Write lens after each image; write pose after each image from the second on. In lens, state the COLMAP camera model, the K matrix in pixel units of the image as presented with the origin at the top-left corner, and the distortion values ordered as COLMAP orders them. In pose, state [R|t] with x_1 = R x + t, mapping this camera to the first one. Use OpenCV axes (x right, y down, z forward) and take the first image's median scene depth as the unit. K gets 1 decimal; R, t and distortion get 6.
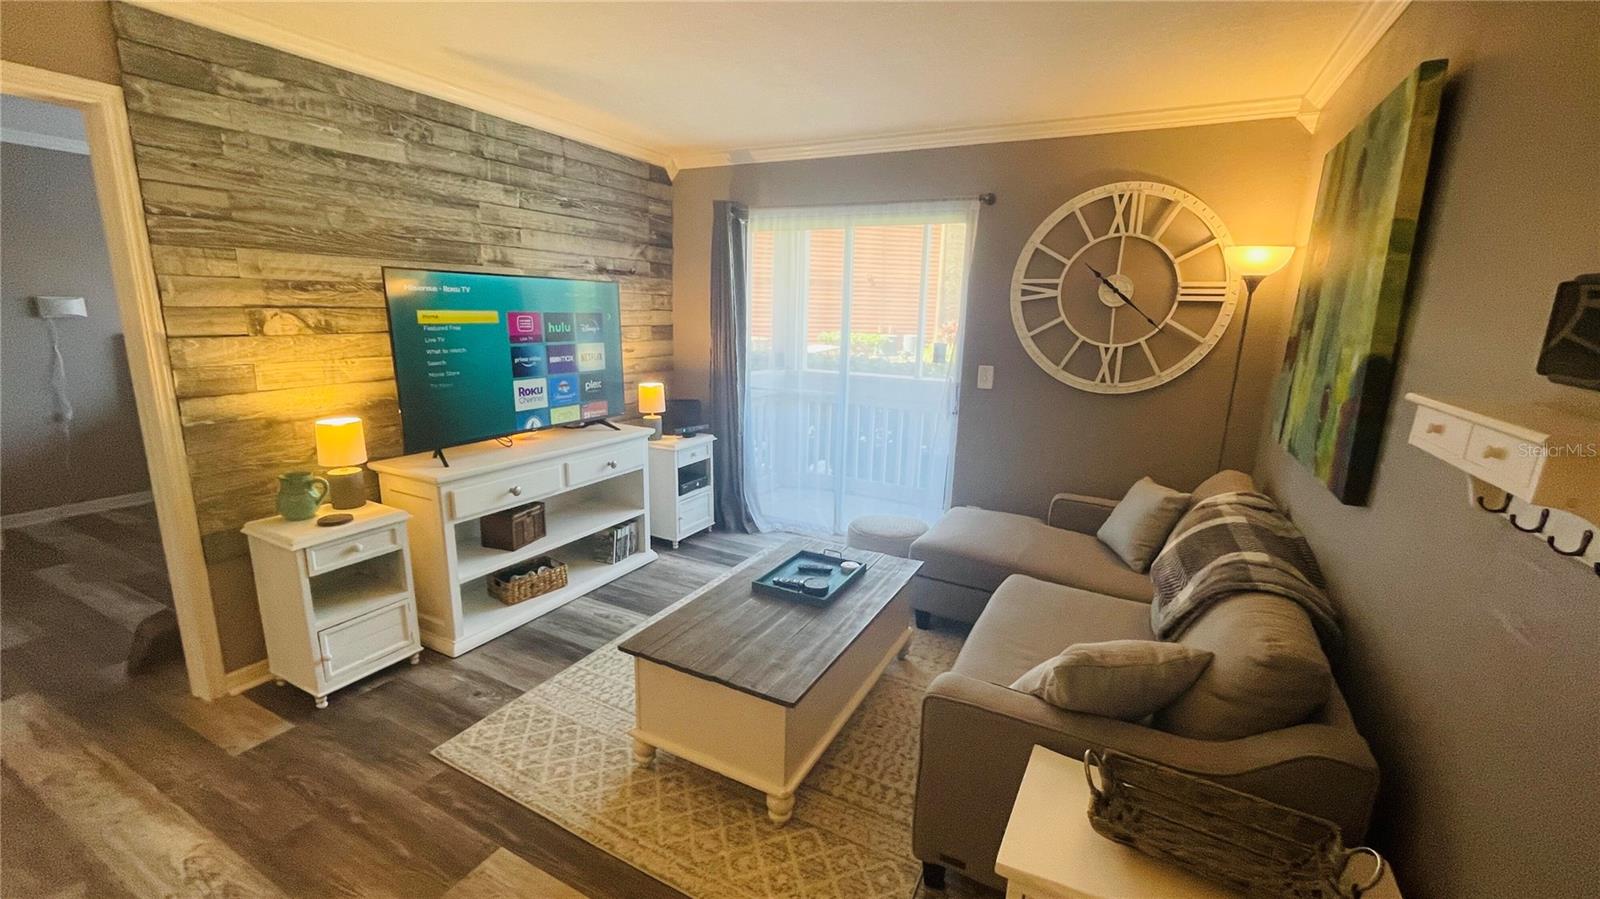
lens RADIAL K [[648.5, 0, 803.7], [0, 648.5, 446.8], [0, 0, 1]] dist [-0.000597, -0.001006]
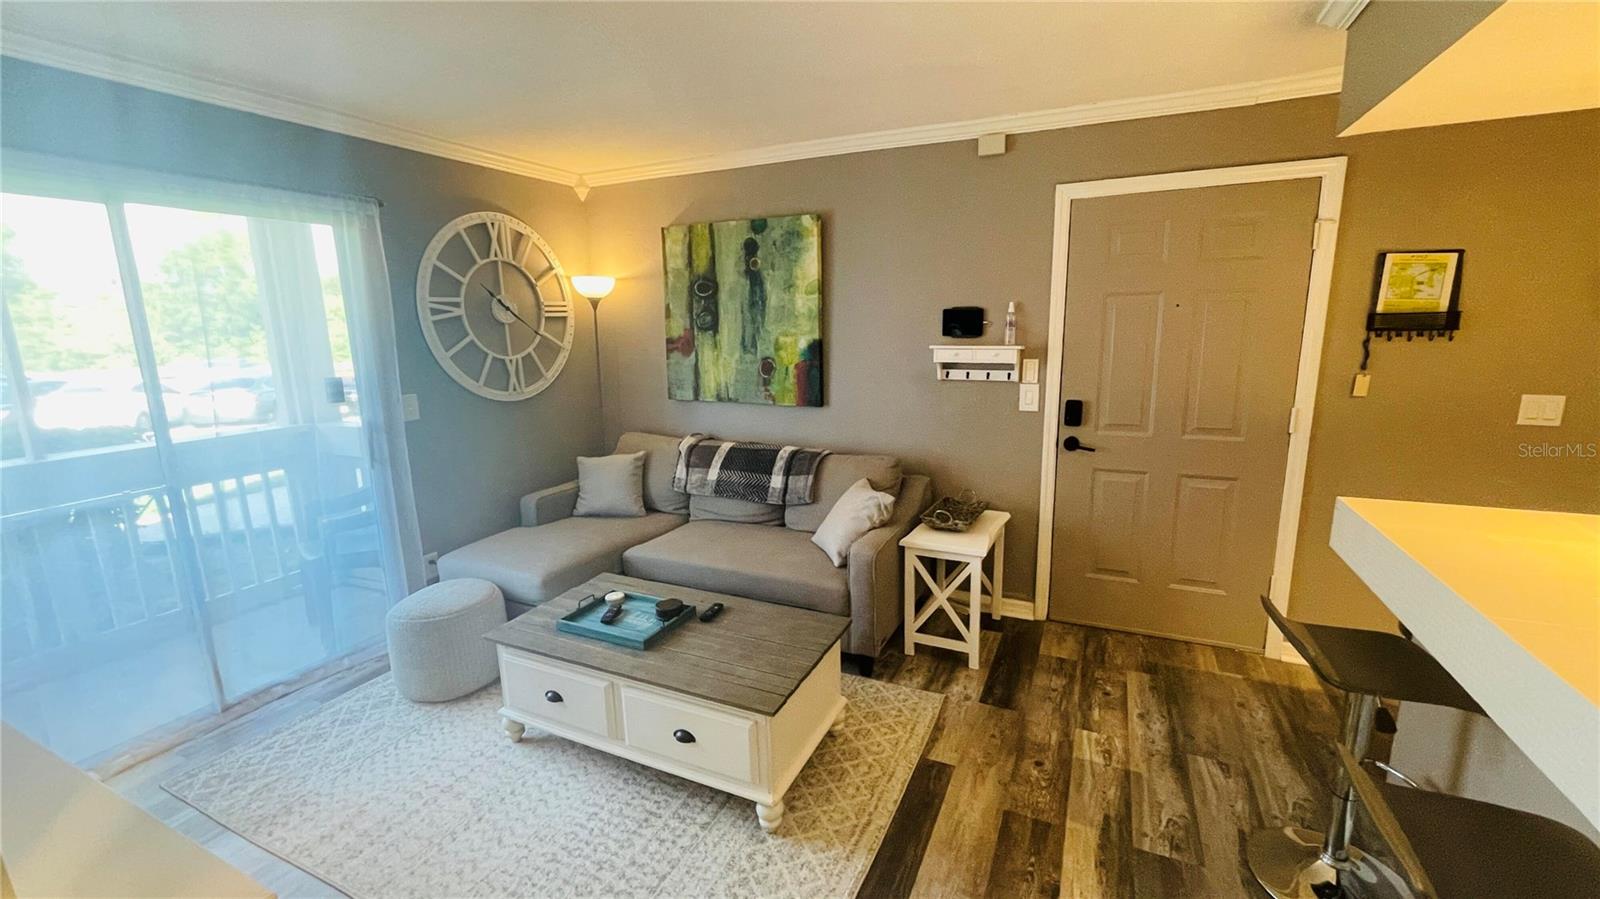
lens RADIAL K [[648.5, 0, 800.8], [0, 648.5, 447.8], [0, 0, 1]] dist [-0.000597, -0.001006]
pose [[-0.038586, -0.219299, 0.974894, -0.791951], [0.229044, 0.947705, 0.222249, -0.169188], [-0.972651, 0.231870, 0.013661, 0.634299]]
